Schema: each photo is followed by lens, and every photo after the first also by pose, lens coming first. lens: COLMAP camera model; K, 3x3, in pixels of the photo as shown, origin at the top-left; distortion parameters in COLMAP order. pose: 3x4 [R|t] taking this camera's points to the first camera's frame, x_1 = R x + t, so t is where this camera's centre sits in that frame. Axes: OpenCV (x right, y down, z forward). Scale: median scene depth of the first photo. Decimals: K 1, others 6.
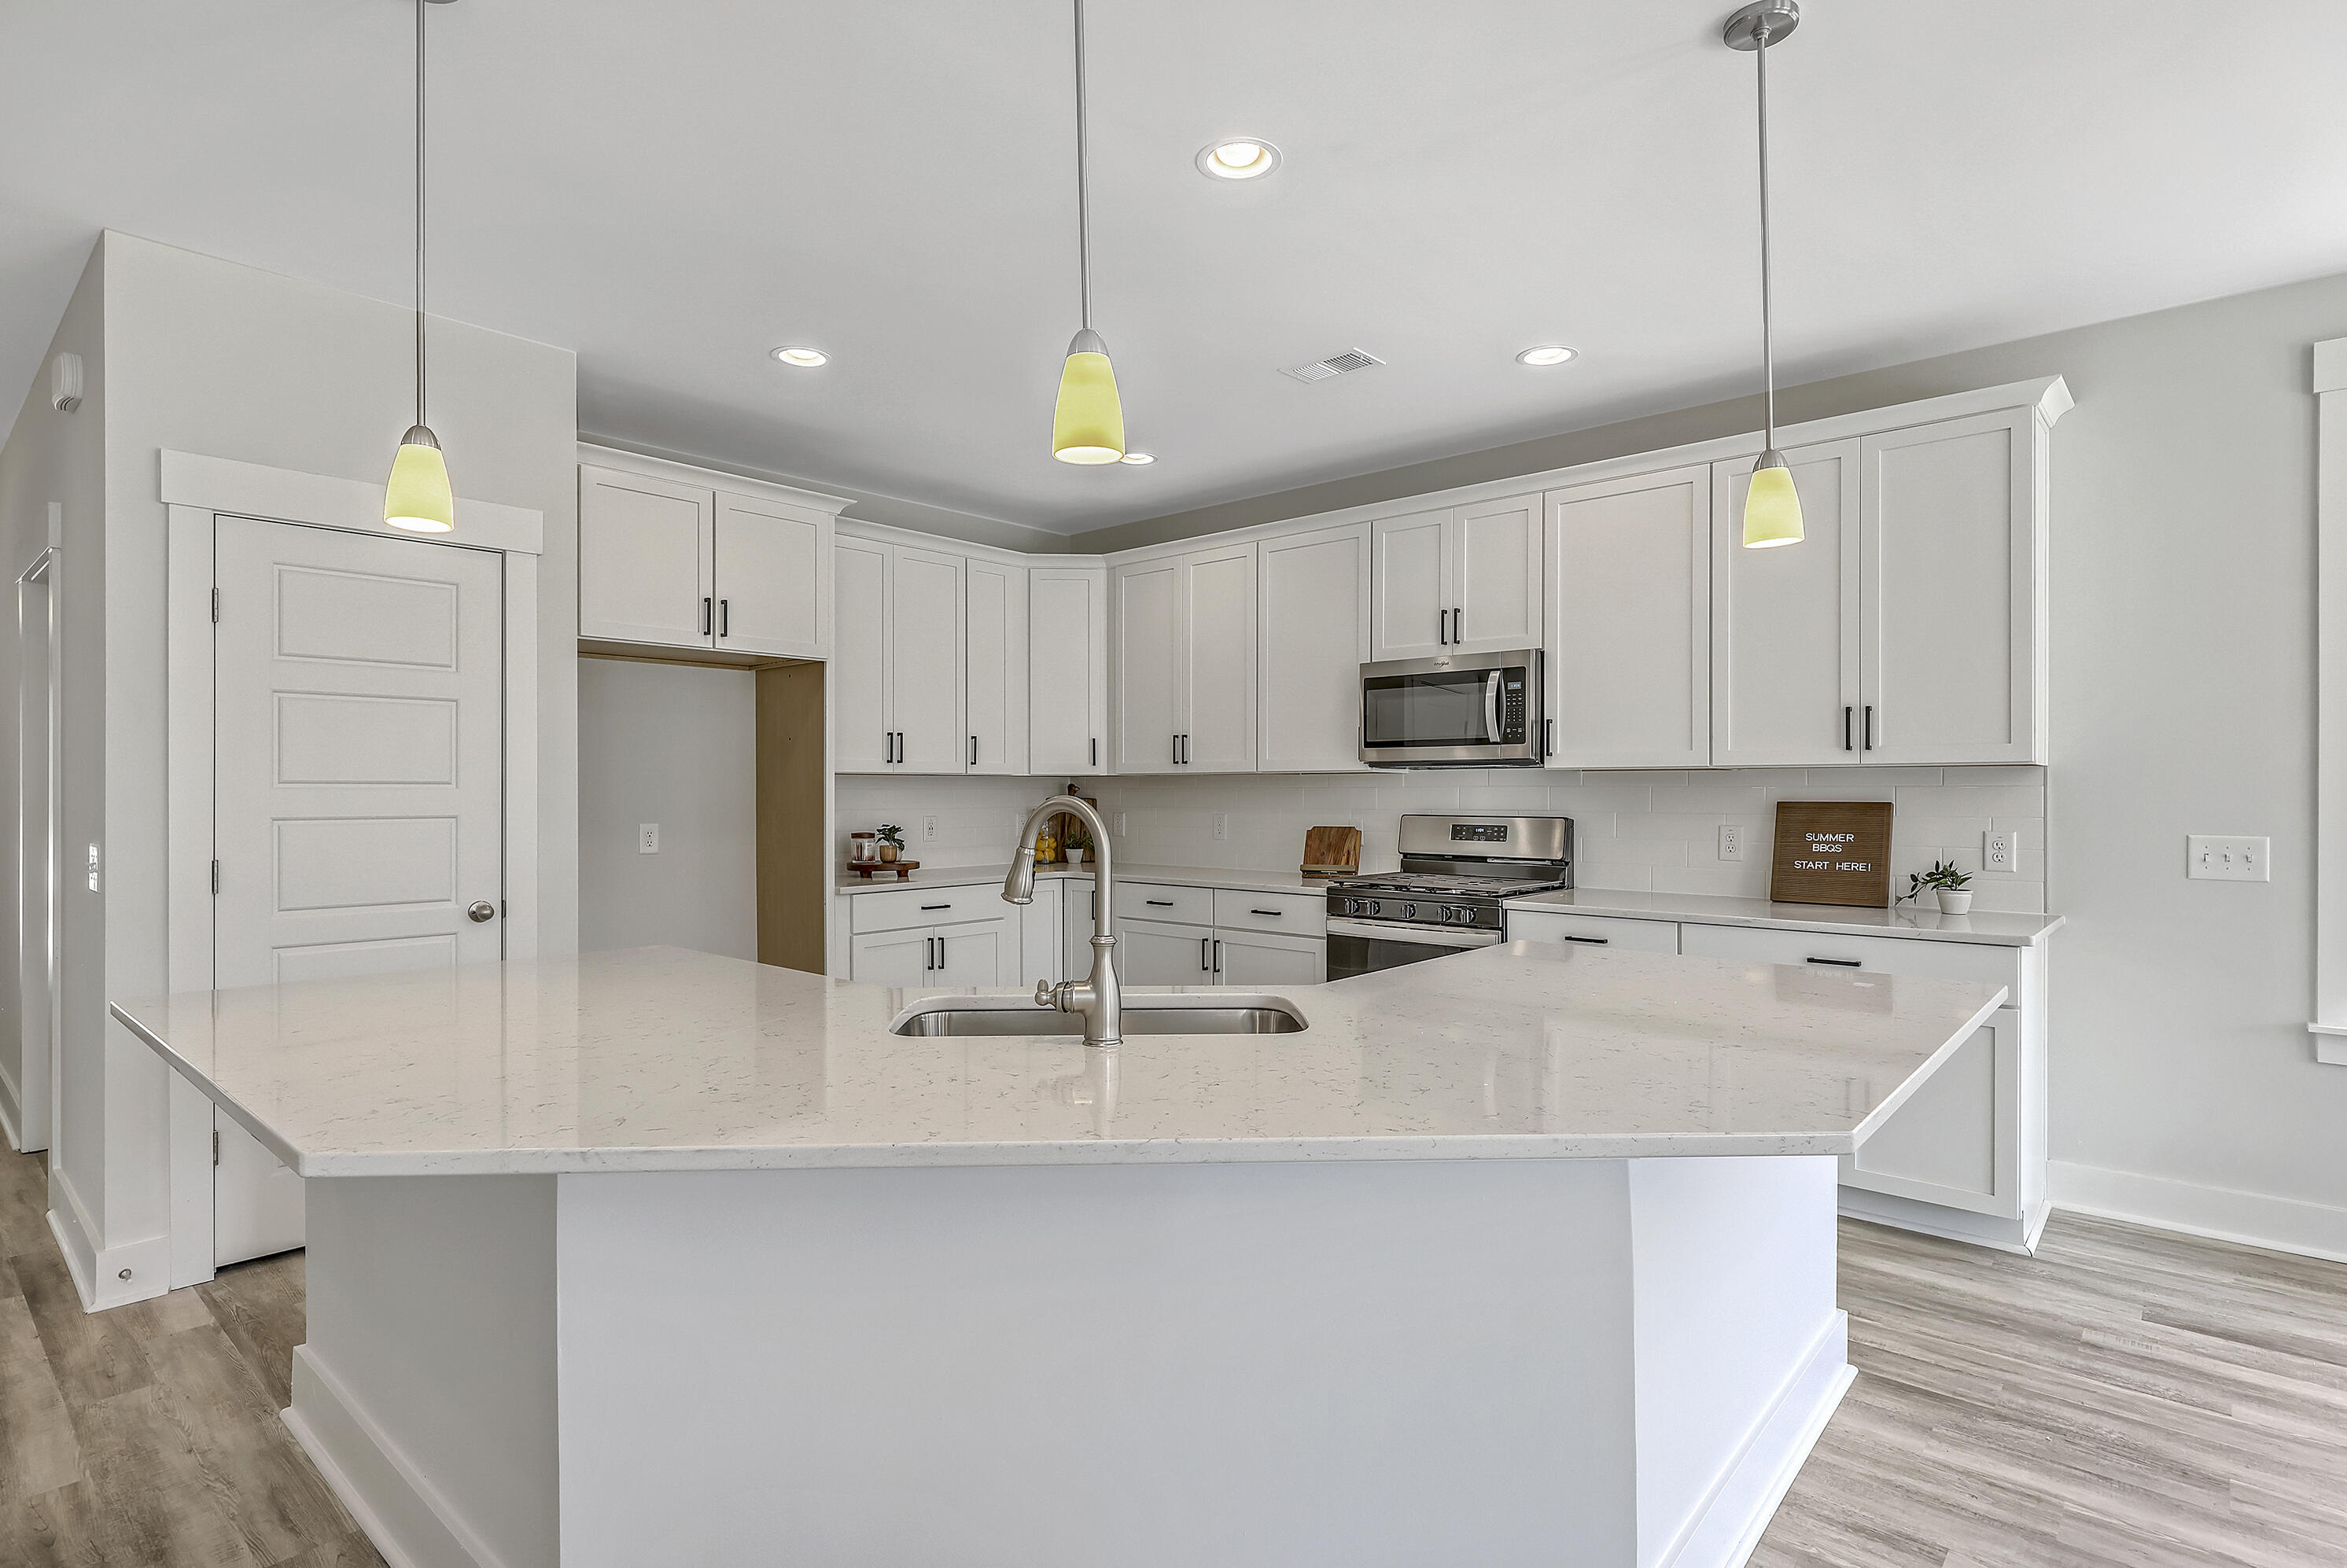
lens RADIAL K [[1183.0, 0, 1171.5], [0, 1183.0, 791.8], [0, 0, 1]] dist [0.001432, 0.000500]
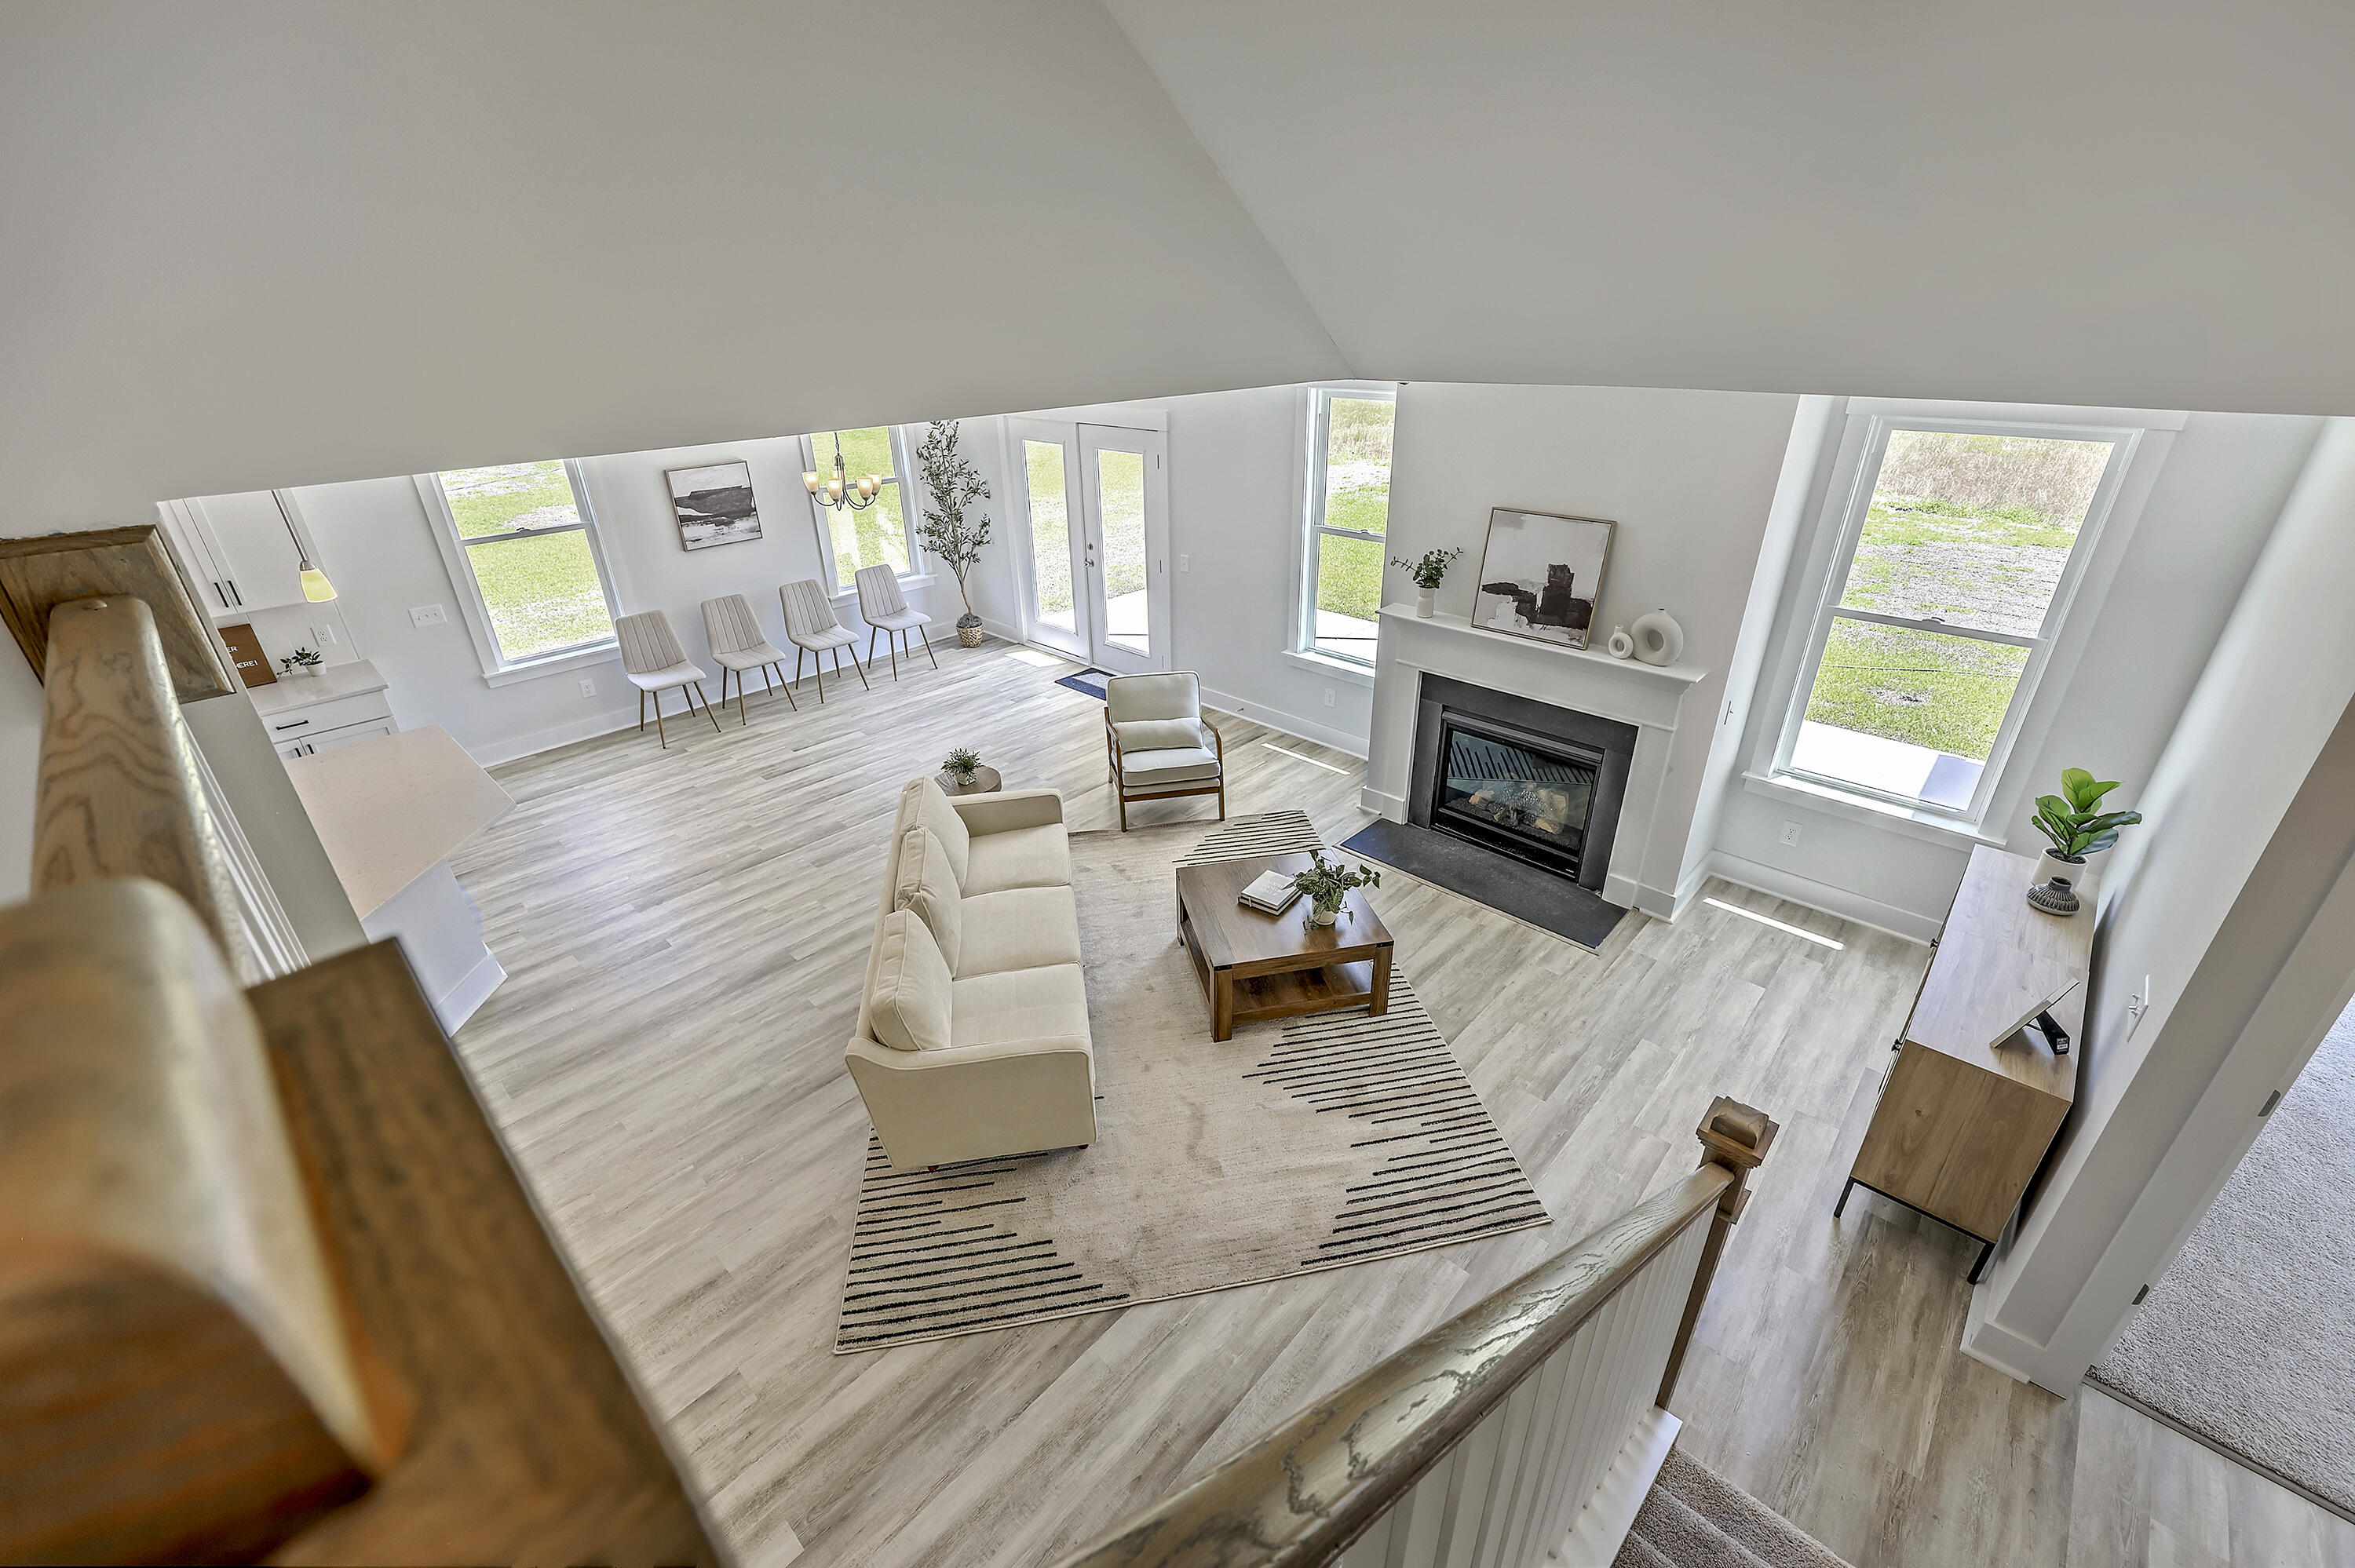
lens RADIAL K [[954.5, 0, 1188.9], [0, 954.5, 783.9], [0, 0, 1]] dist [0.000371, -0.000004]
pose [[0.024607, -0.451765, 0.891798, -0.697722], [0.016265, 0.892131, 0.451485, -0.374870], [-0.999565, 0.003396, 0.029300, -0.421626]]
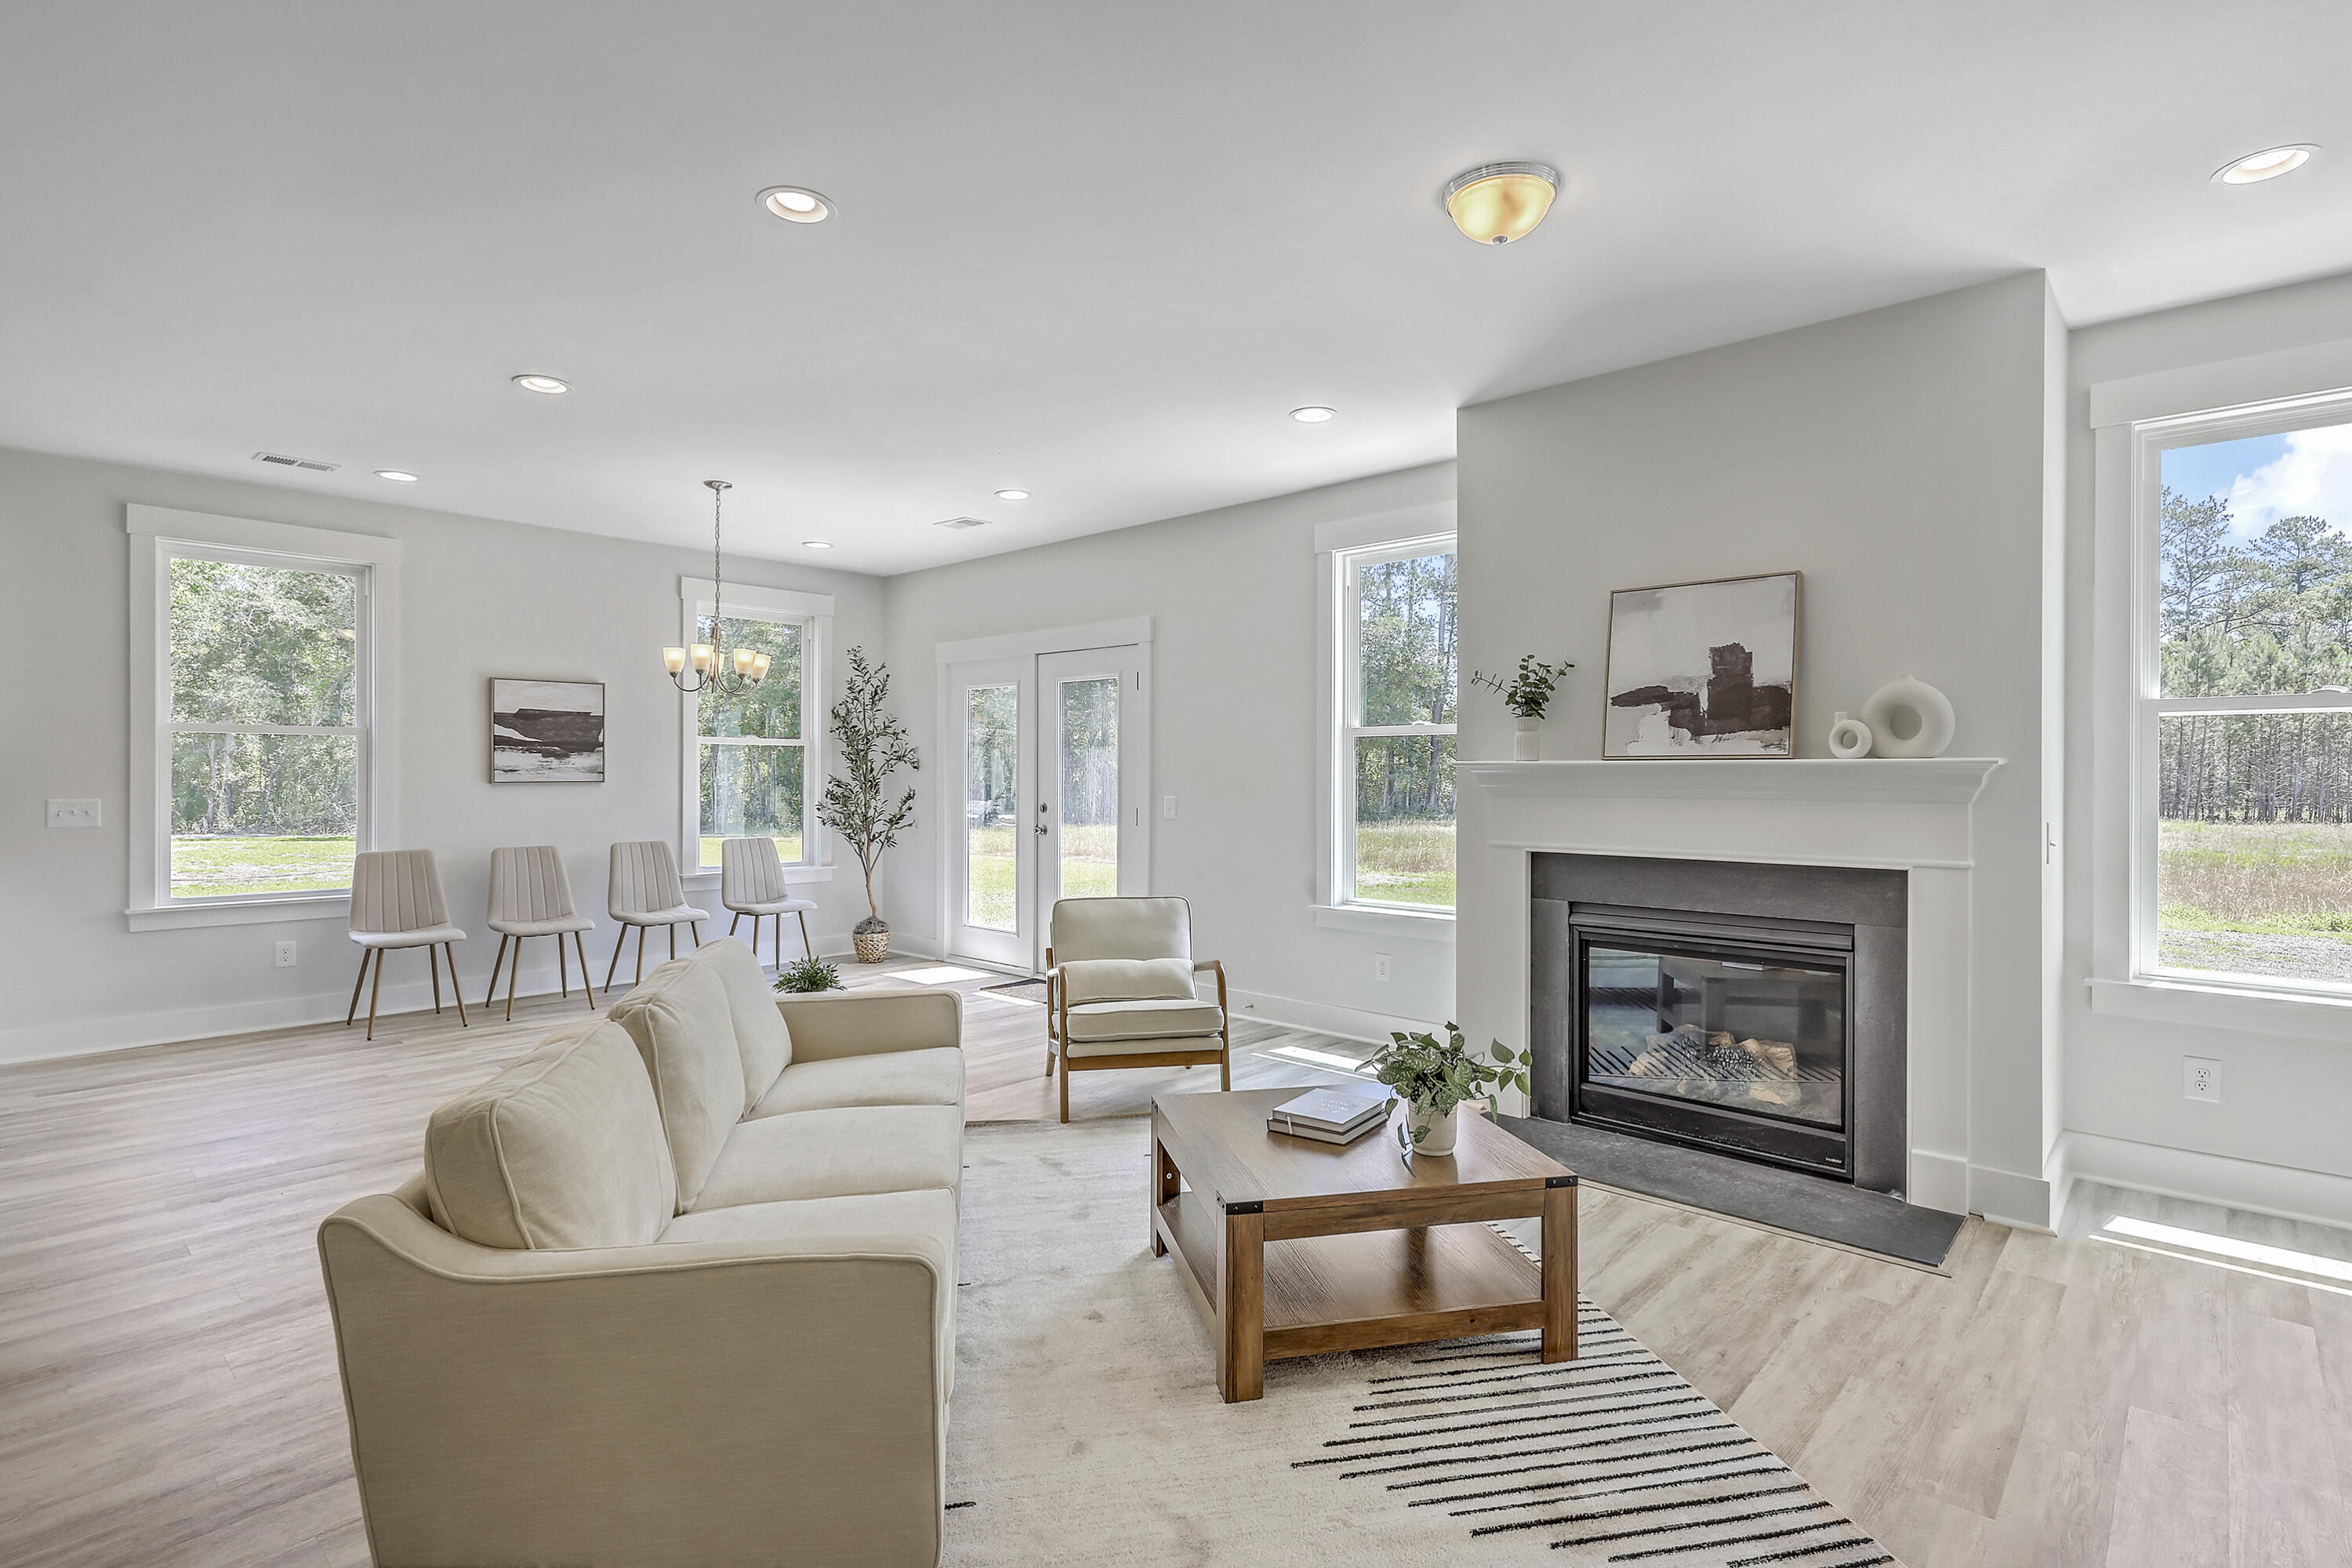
lens RADIAL K [[1138.5, 0, 1183.6], [0, 1138.5, 775.7], [0, 0, 1]] dist [0.002174, 0.000371]
pose [[0.015145, -0.003592, 0.999879, -0.490678], [0.000278, 0.999994, 0.003588, 0.000788], [-0.999885, 0.000224, 0.015146, -0.405973]]
